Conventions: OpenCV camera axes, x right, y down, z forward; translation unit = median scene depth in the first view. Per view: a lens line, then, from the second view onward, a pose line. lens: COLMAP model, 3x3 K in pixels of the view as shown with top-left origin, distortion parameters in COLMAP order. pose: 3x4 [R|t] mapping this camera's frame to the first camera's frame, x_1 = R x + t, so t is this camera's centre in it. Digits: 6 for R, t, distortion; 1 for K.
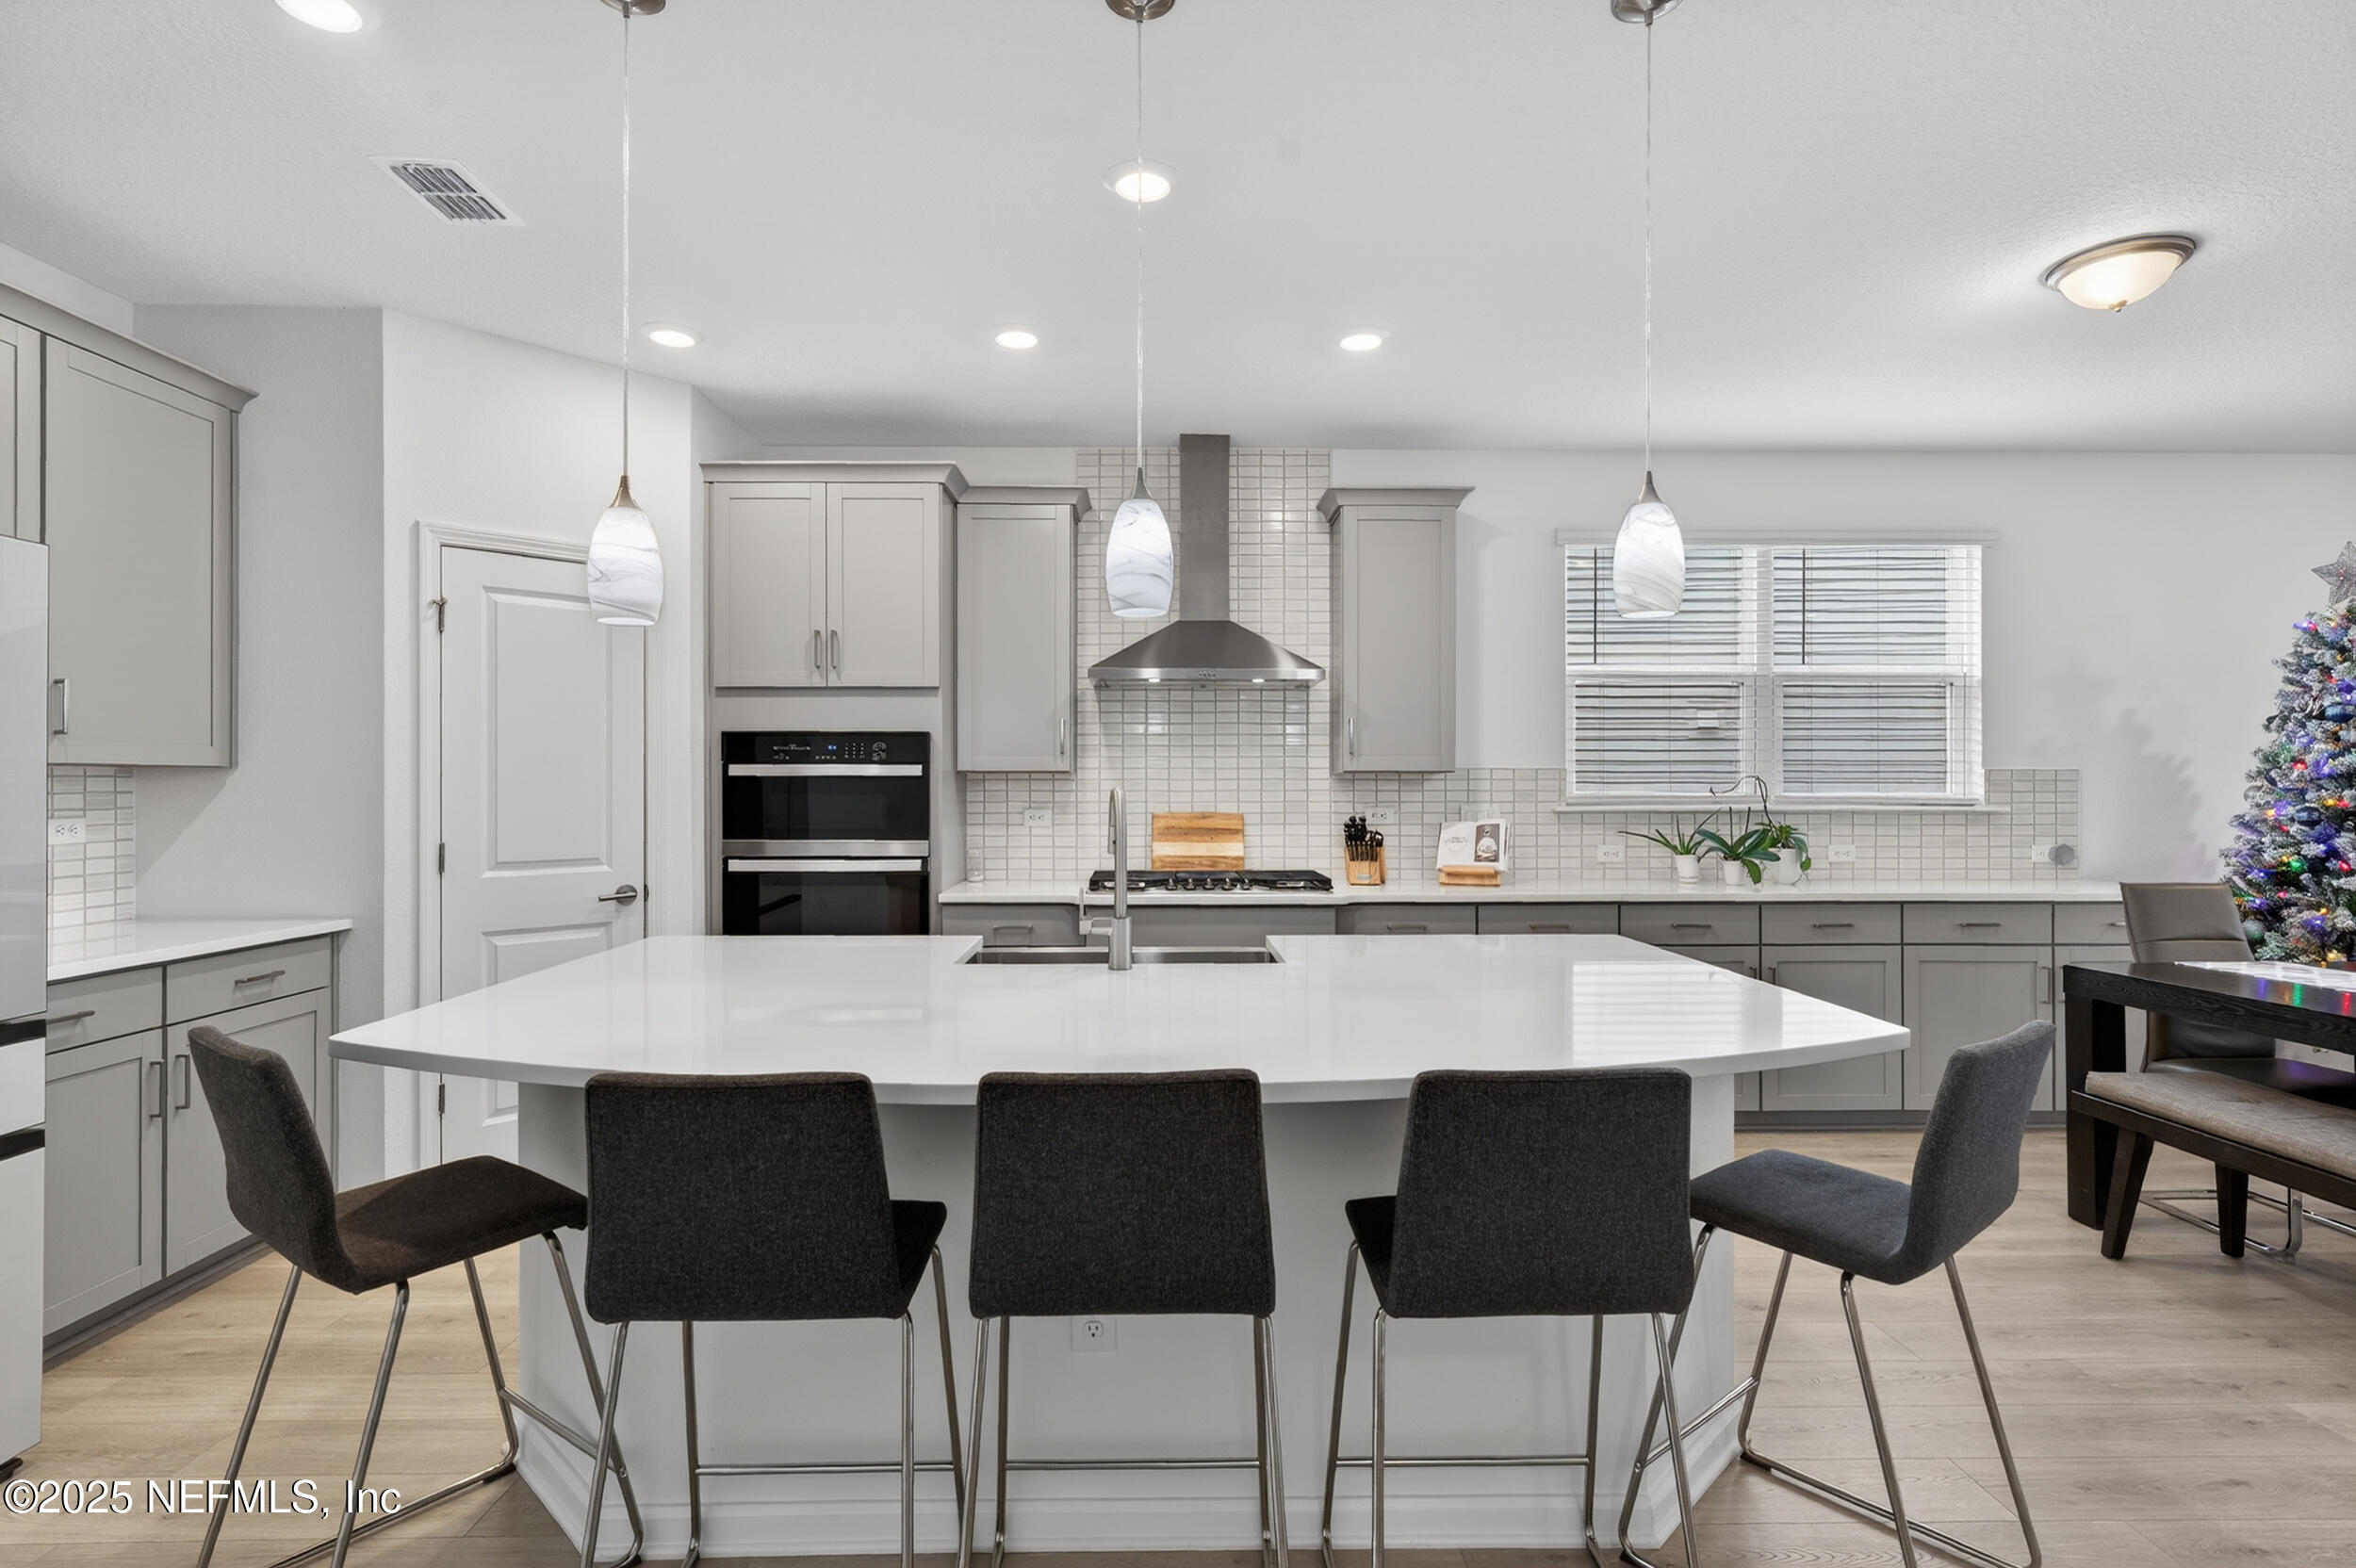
lens RADIAL K [[1157.5, 0, 1184.3], [0, 1157.5, 788.5], [0, 0, 1]] dist [-0.003830, 0.000586]
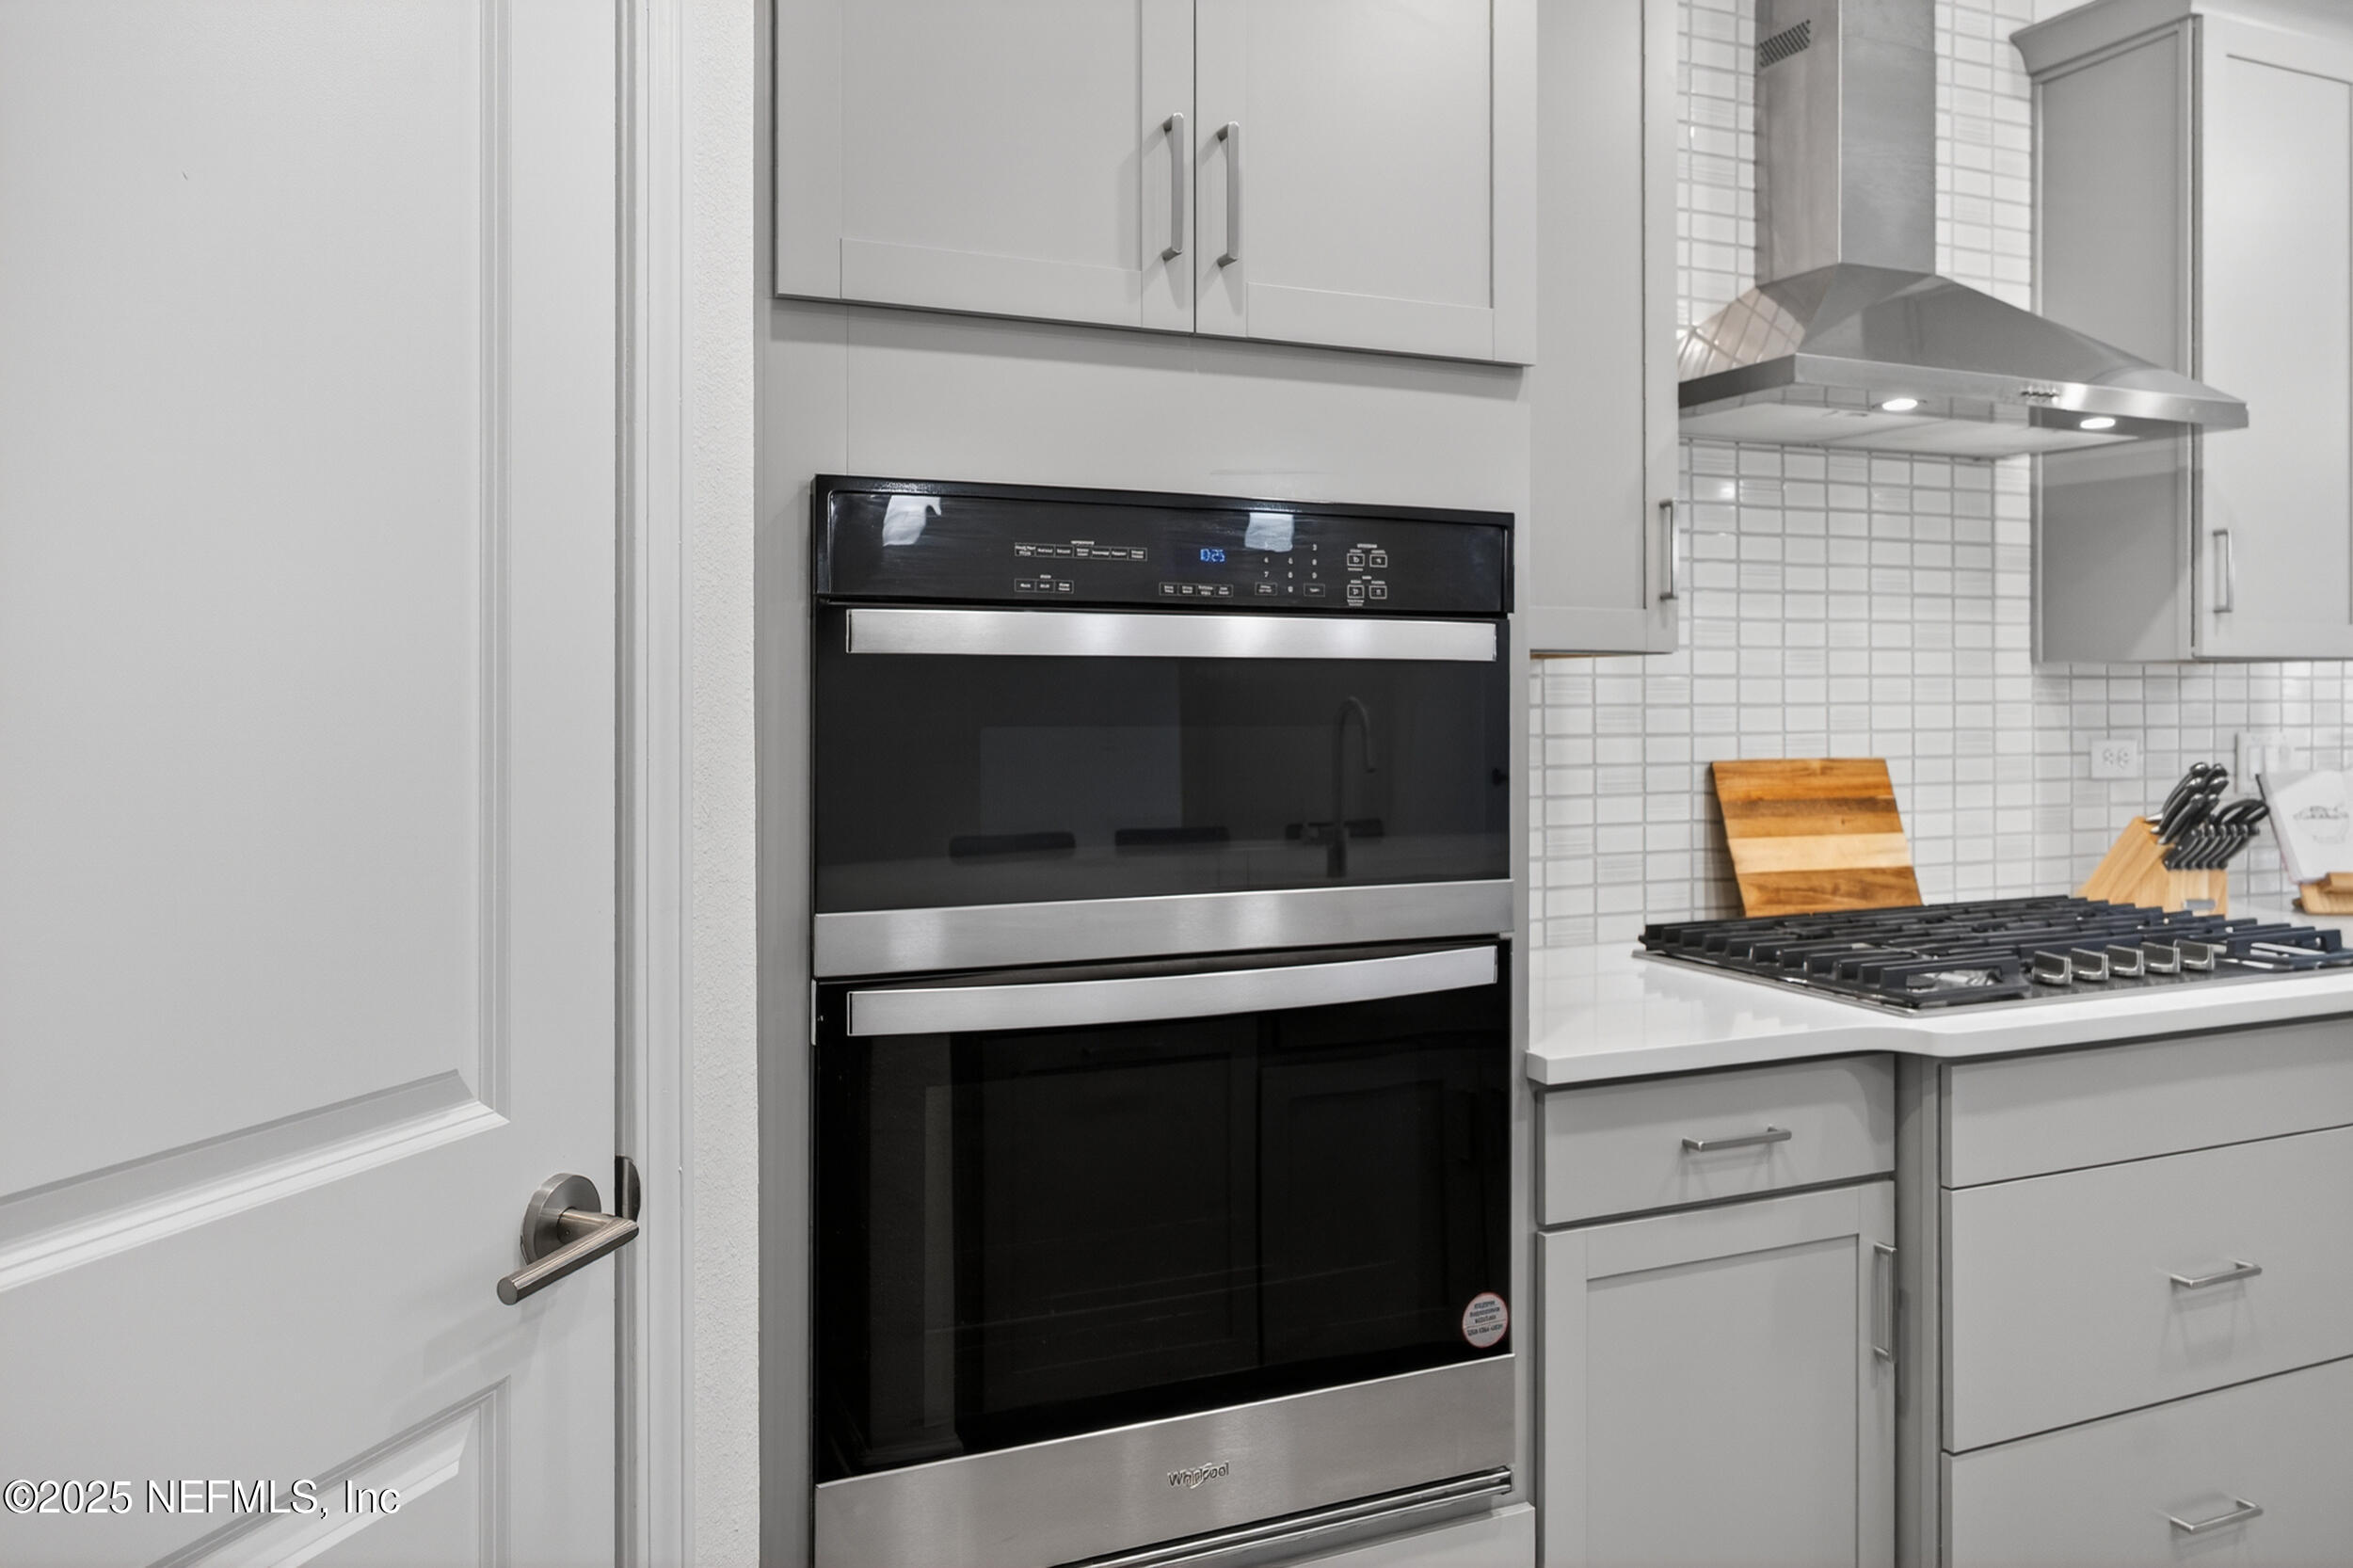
lens RADIAL K [[1652.3, 0, 1172.5], [0, 1652.3, 696.0], [0, 0, 1]] dist [0.001596, 0.001276]
pose [[0.926987, -0.002913, 0.375081, -0.440644], [0.002662, 0.999996, 0.001187, -0.002460], [-0.375083, -0.000102, 0.926991, 0.613263]]
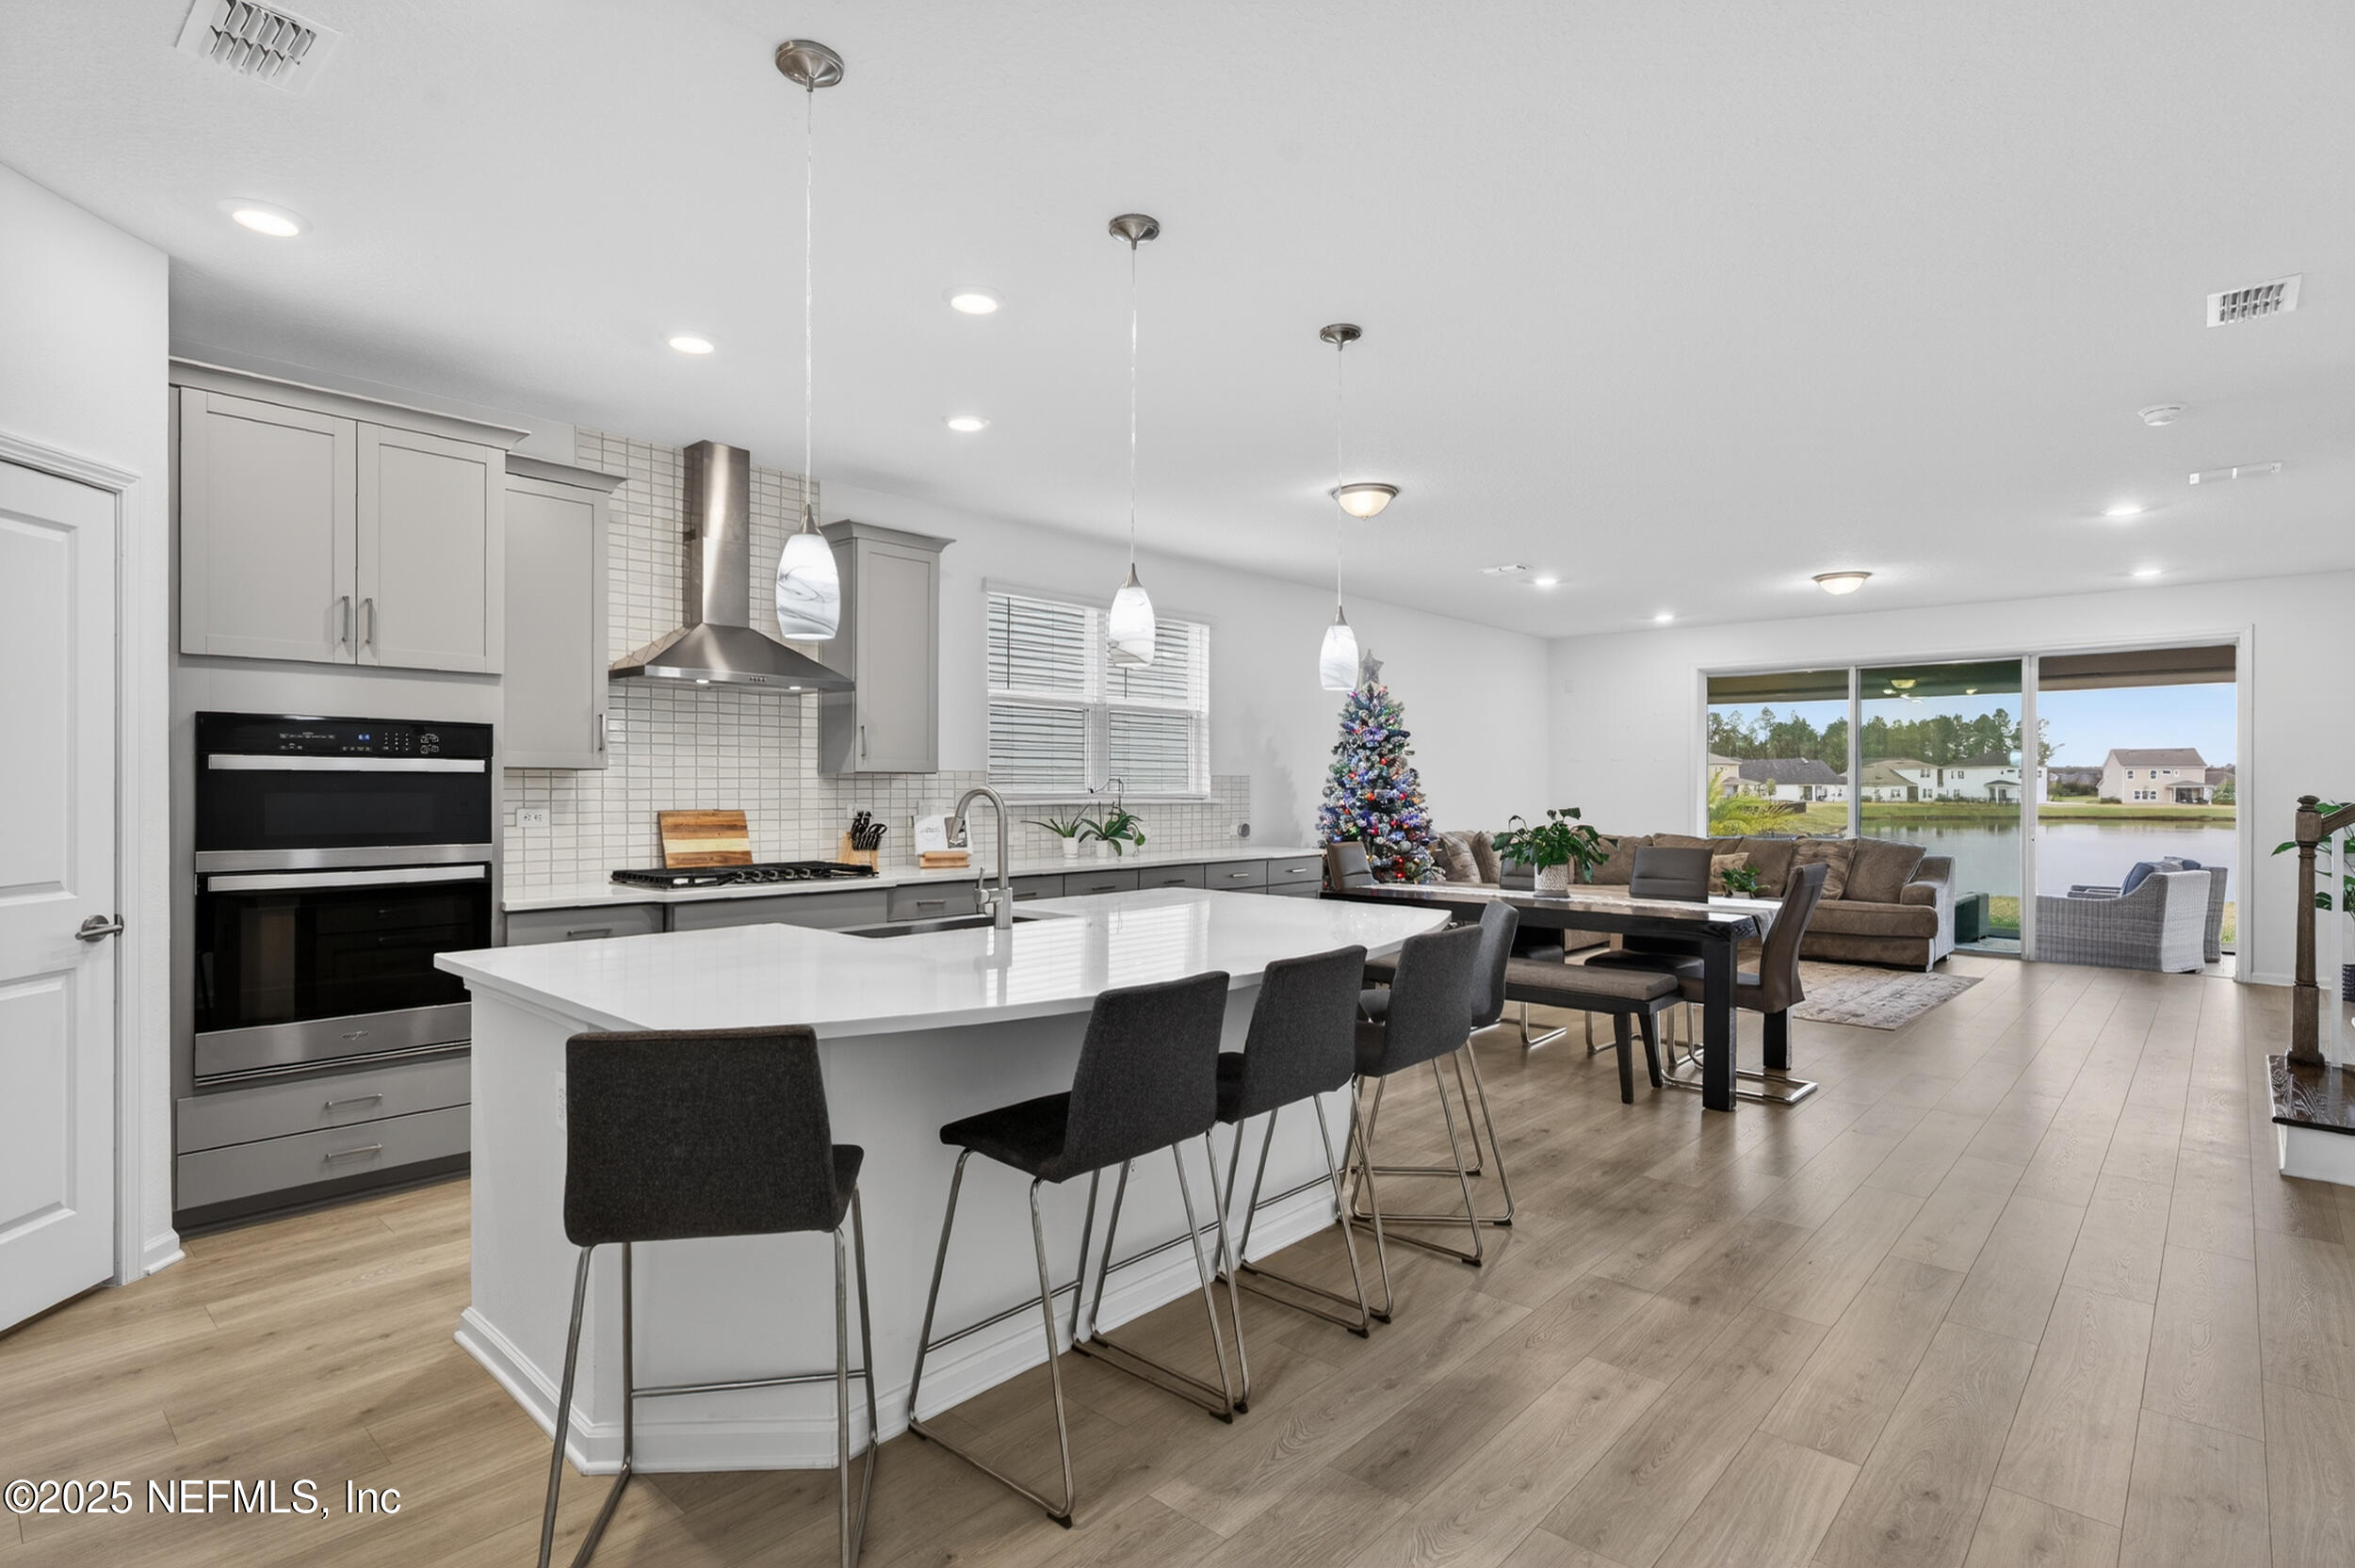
lens RADIAL K [[1153.2, 0, 1178.6], [0, 1153.2, 797.9], [0, 0, 1]] dist [-0.000724, 0.001464]
pose [[0.687866, -0.004633, 0.725823, -0.484769], [-0.002912, 0.999954, 0.009142, -0.000562], [-0.725832, -0.008403, 0.687821, -0.009058]]
